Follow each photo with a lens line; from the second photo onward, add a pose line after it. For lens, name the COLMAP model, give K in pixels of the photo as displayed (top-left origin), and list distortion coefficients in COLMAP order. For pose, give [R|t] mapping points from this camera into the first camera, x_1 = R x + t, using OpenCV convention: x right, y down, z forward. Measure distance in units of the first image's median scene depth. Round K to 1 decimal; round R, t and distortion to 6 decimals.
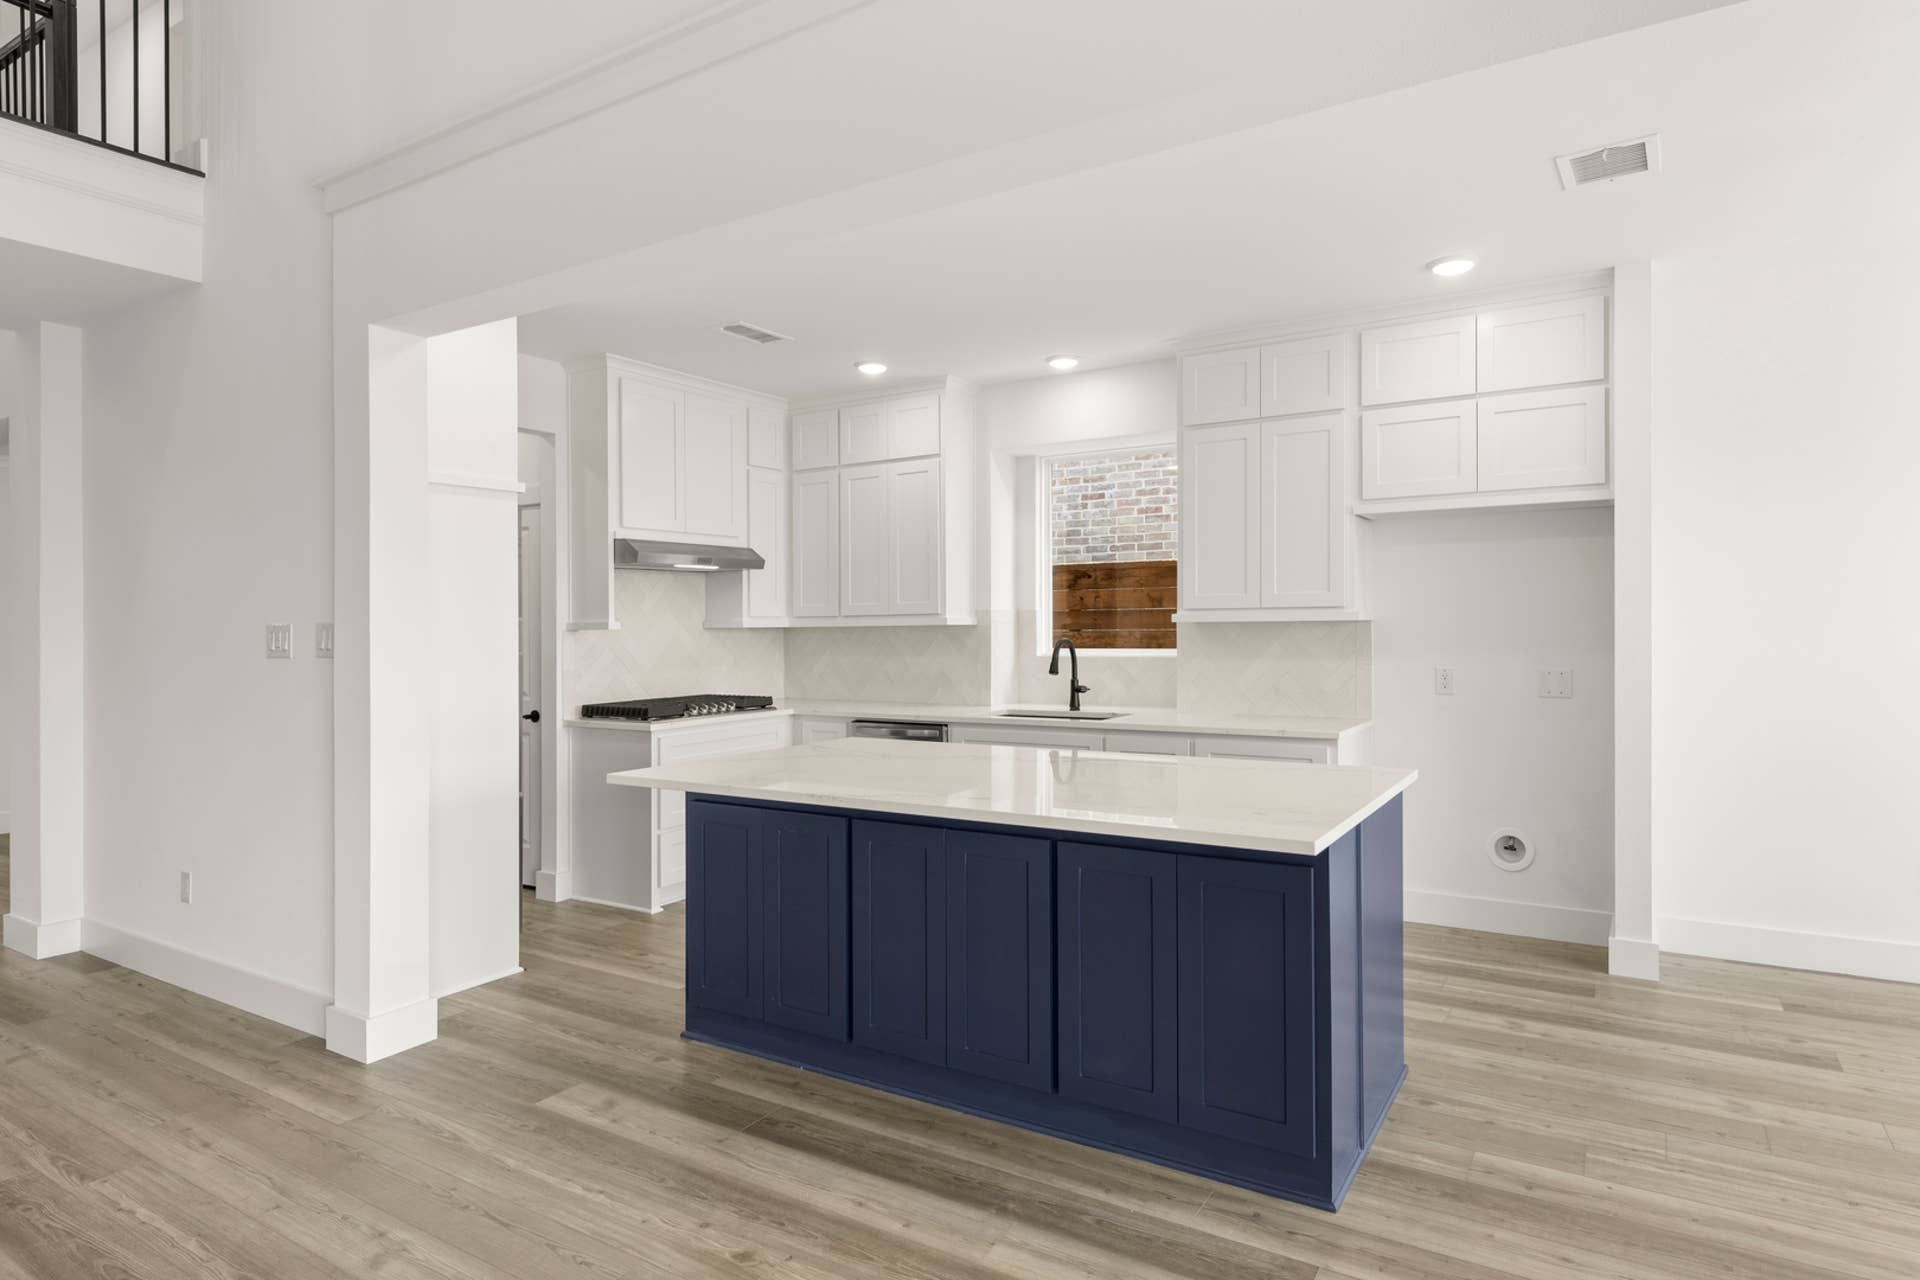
lens RADIAL K [[1127.9, 0, 972.9], [0, 1127.9, 625.7], [0, 0, 1]] dist [0.018286, -0.010467]
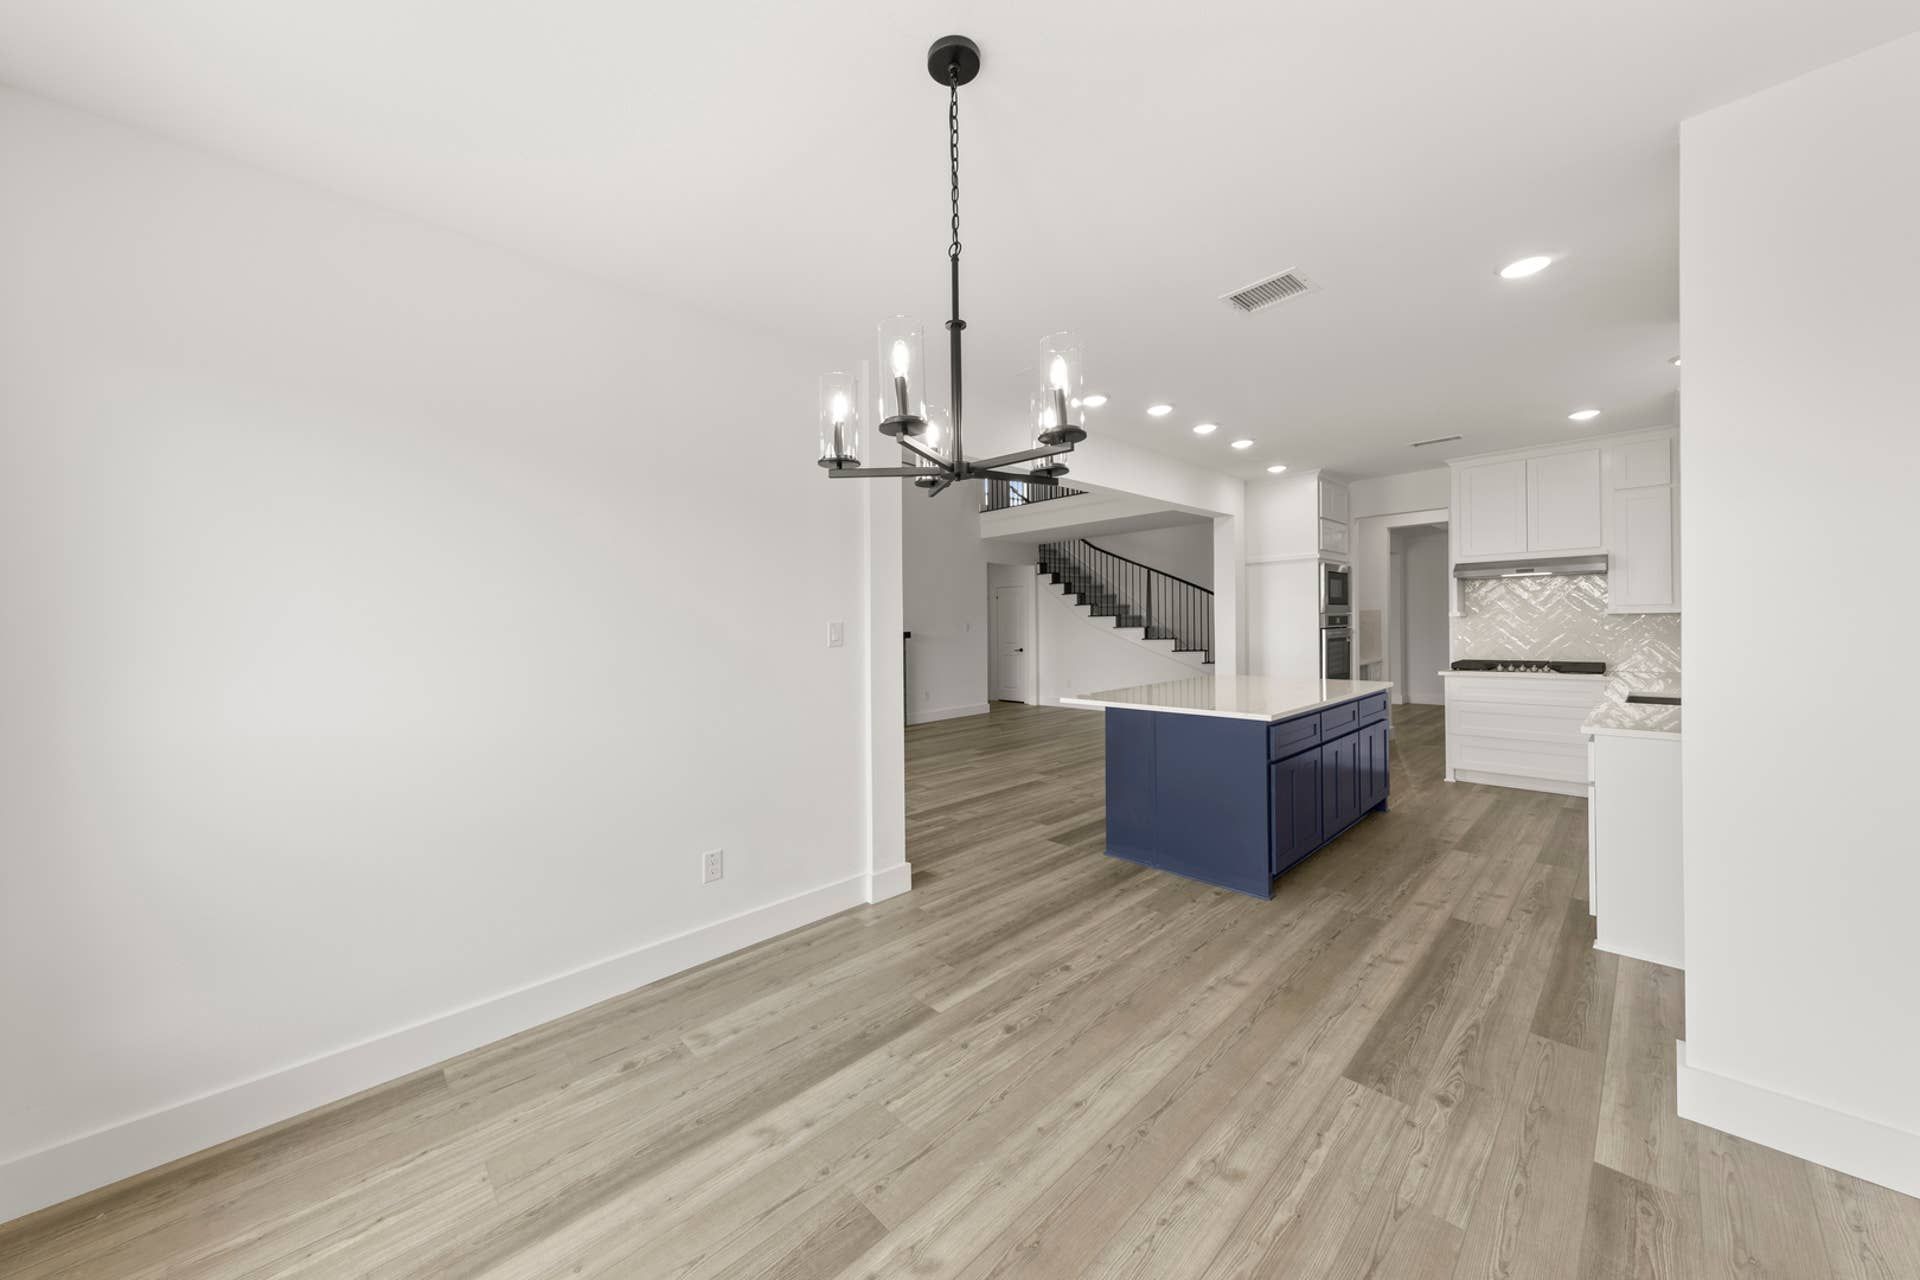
lens RADIAL K [[654.4, 0, 950.1], [0, 654.4, 635.8], [0, 0, 1]] dist [0.005517, -0.000155]
pose [[-0.267036, 0.039998, -0.962856, 1.078245], [0.021139, 0.999141, 0.035642, -0.023199], [0.963455, -0.010836, -0.267652, 0.628864]]
